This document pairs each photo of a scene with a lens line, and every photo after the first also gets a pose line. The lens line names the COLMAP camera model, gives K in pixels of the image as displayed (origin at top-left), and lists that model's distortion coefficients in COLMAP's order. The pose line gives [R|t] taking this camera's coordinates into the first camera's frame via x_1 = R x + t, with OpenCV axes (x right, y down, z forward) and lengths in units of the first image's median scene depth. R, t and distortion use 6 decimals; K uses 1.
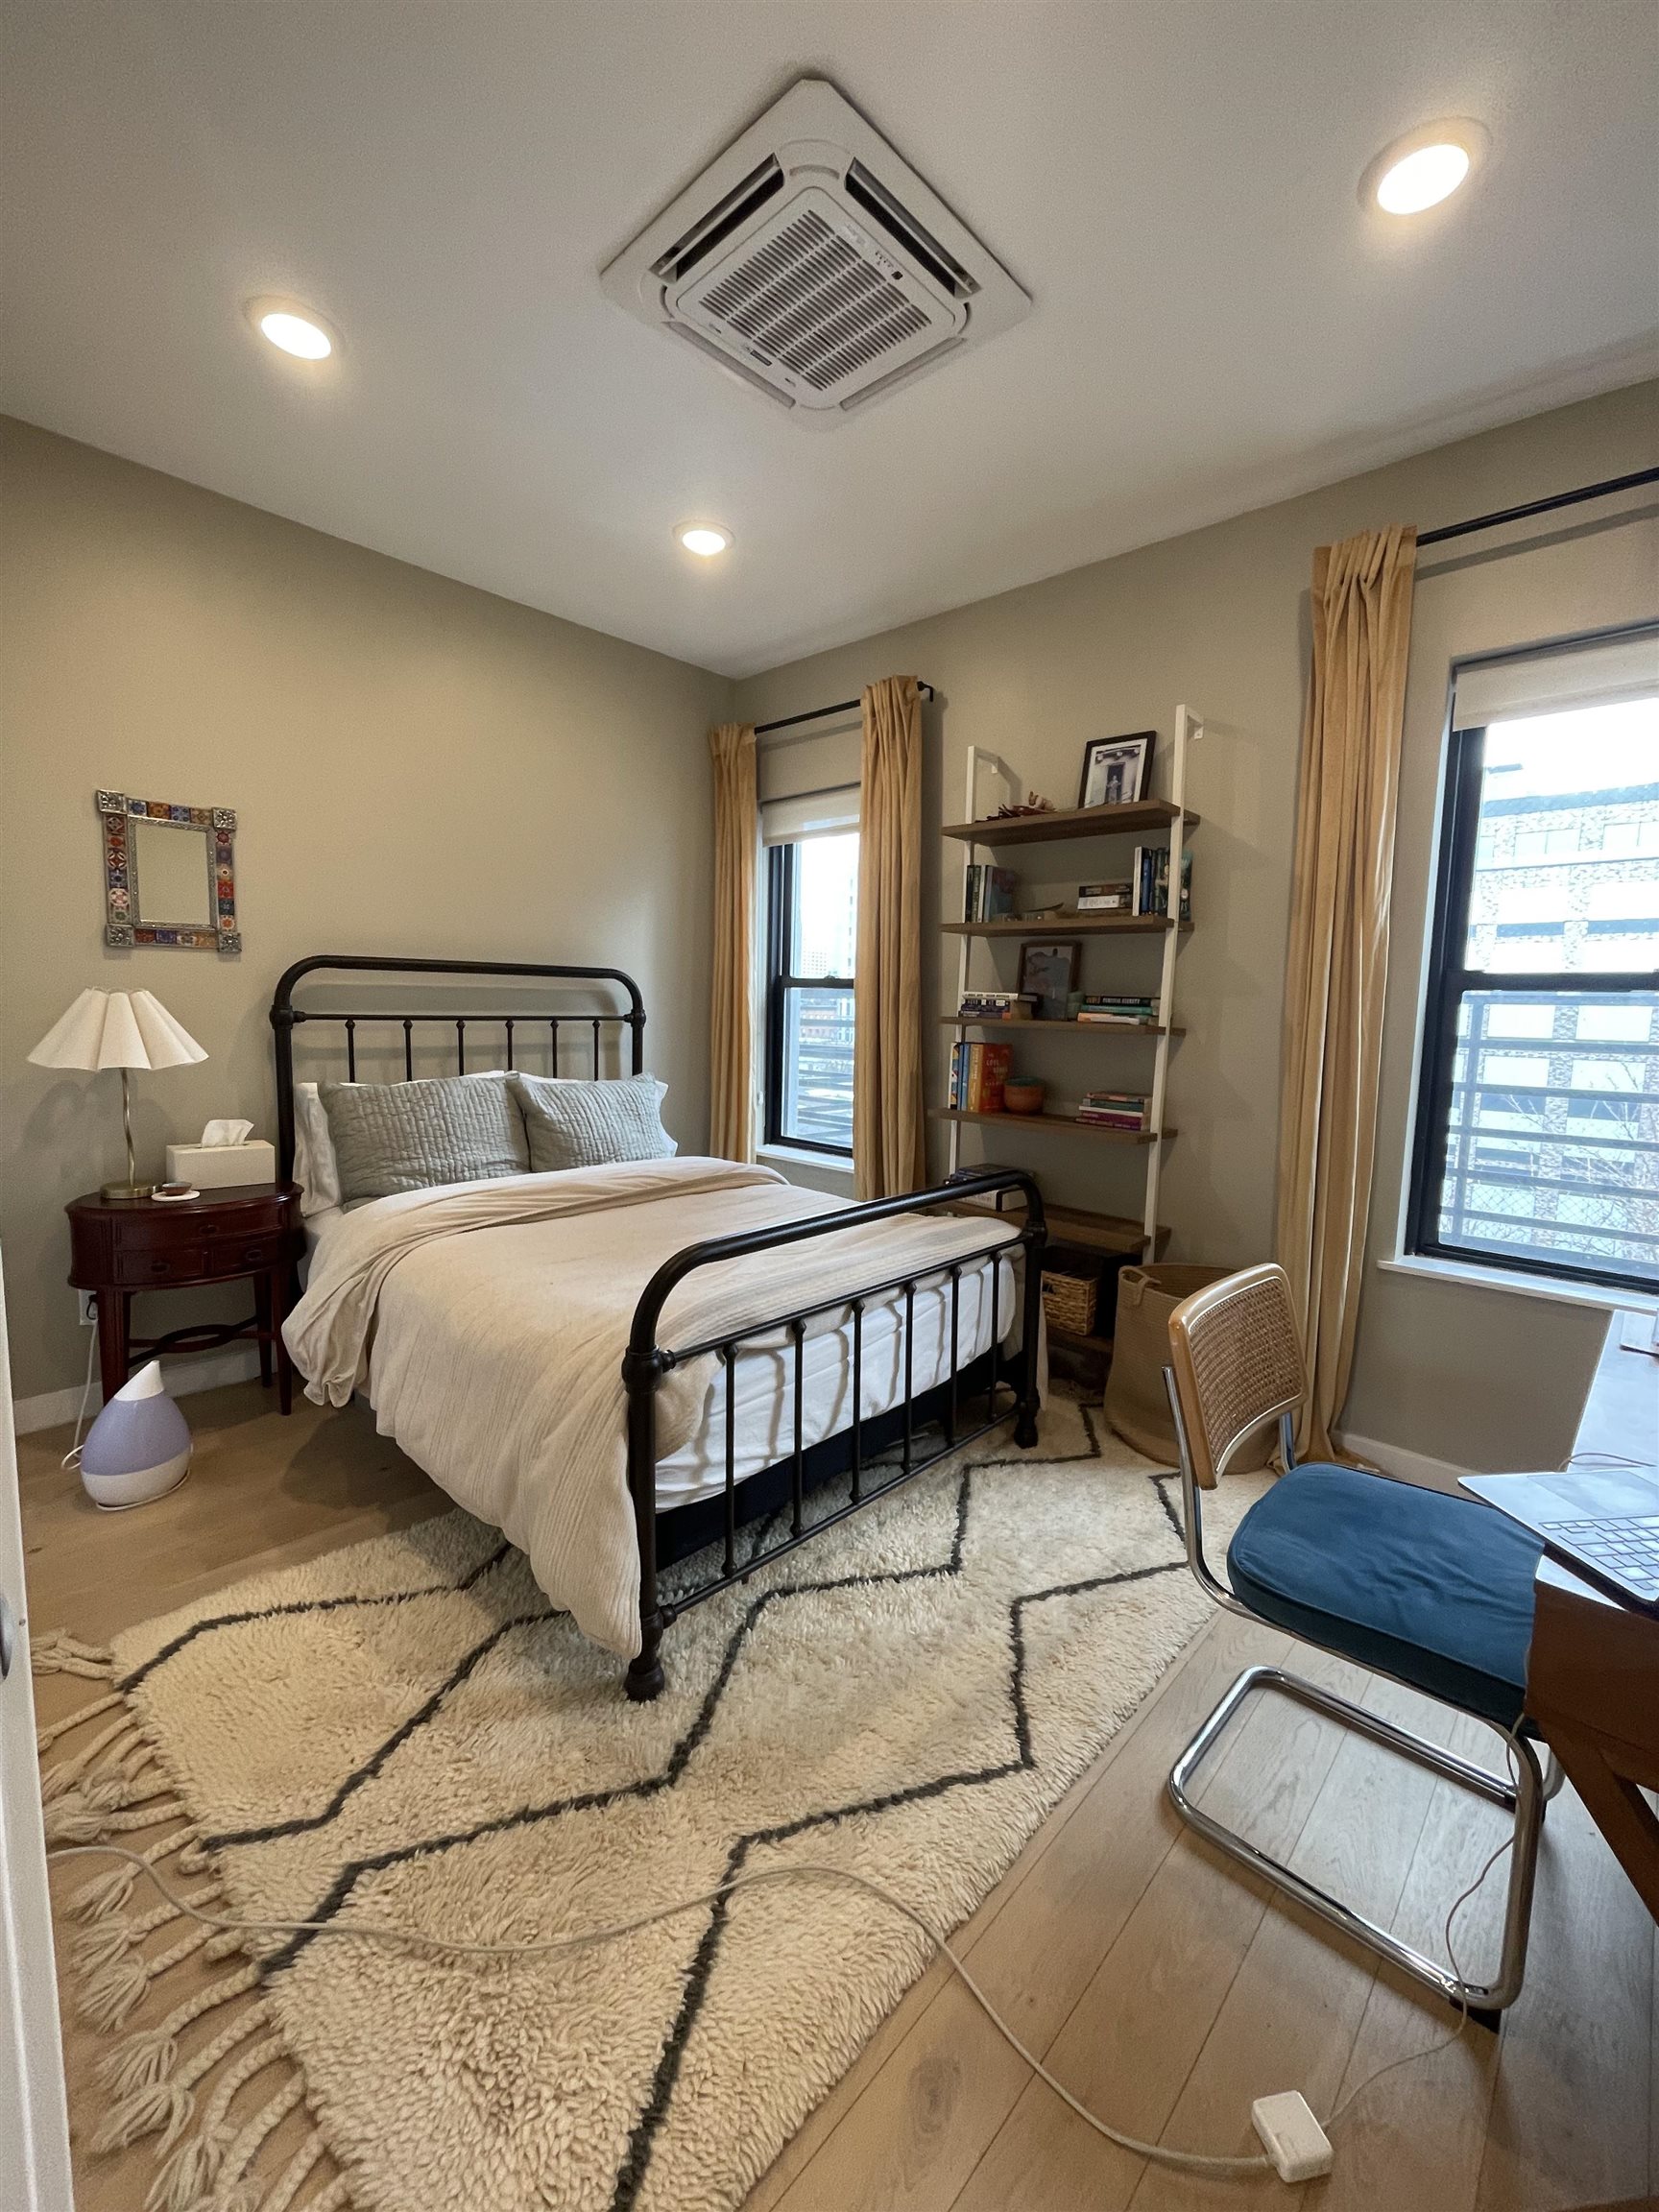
lens RADIAL K [[896.3, 0, 840.5], [0, 896.3, 1102.0], [0, 0, 1]] dist [-0.003855, 0.002329]
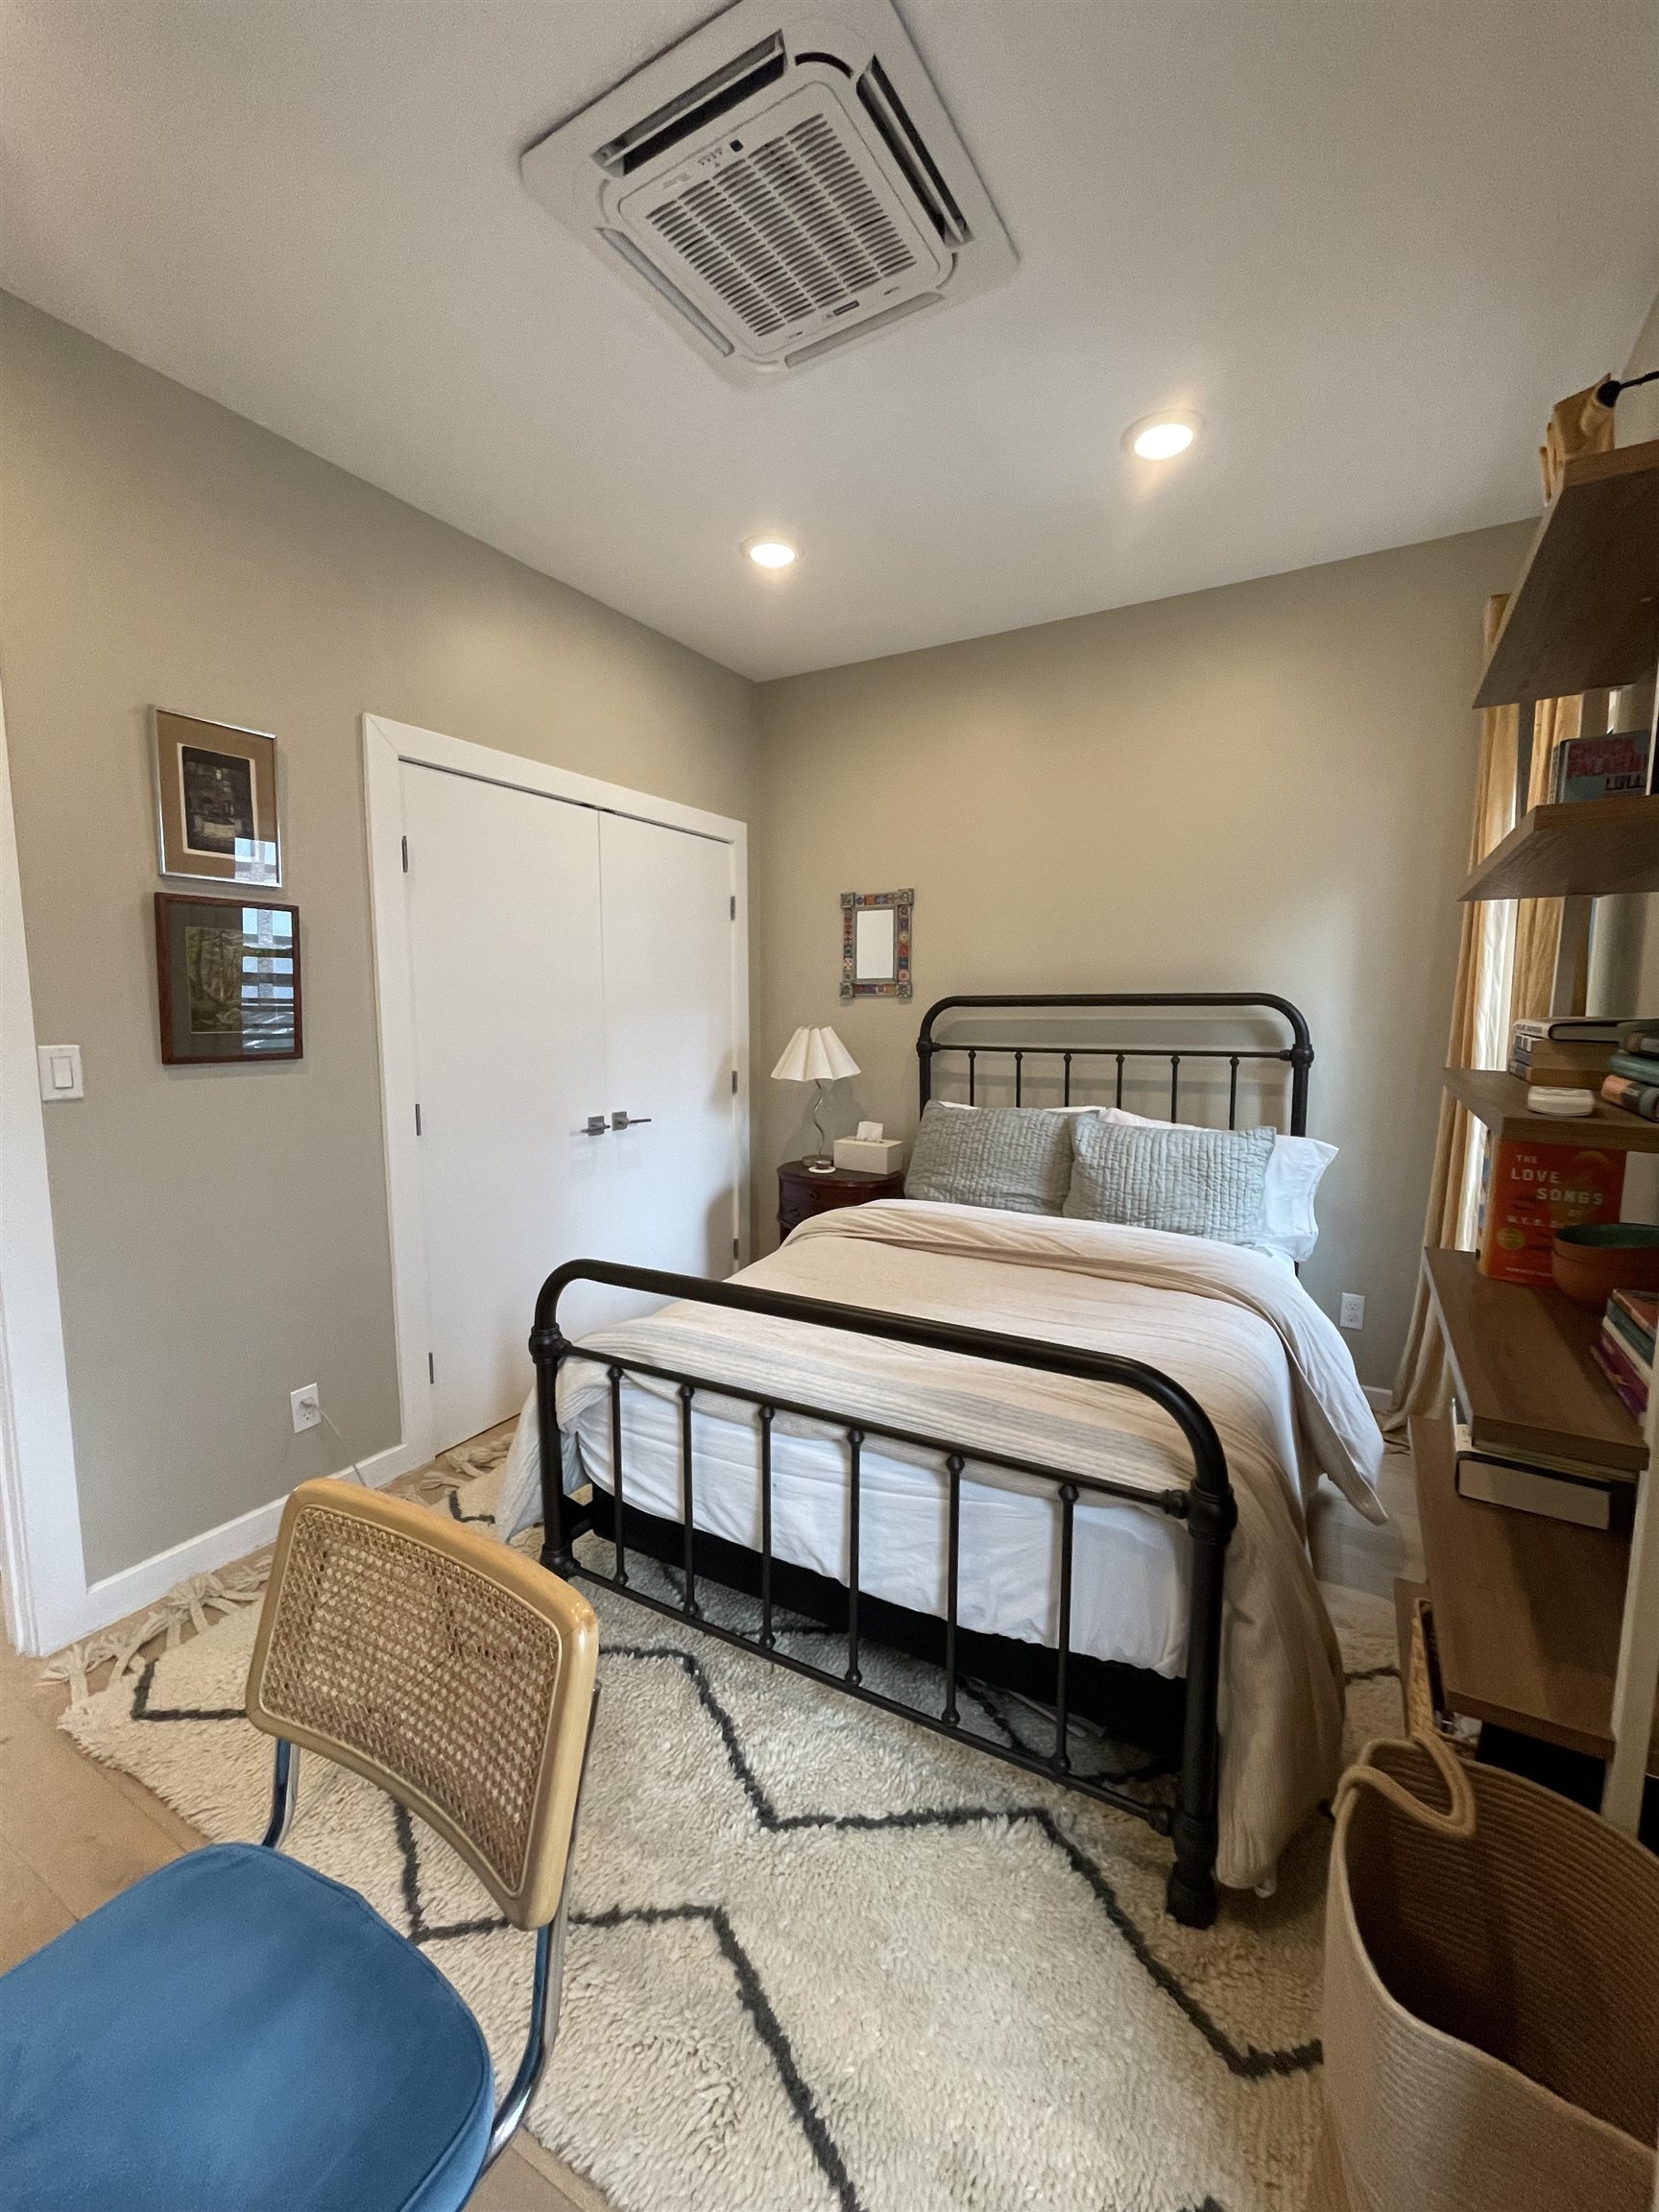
lens RADIAL K [[896.3, 0, 842.7], [0, 896.3, 1103.3], [0, 0, 1]] dist [-0.003855, 0.002329]
pose [[0.227329, 0.078909, -0.970616, 0.747323], [-0.103435, 0.993030, 0.056505, -0.098897], [0.968309, 0.087550, 0.233907, 0.783474]]
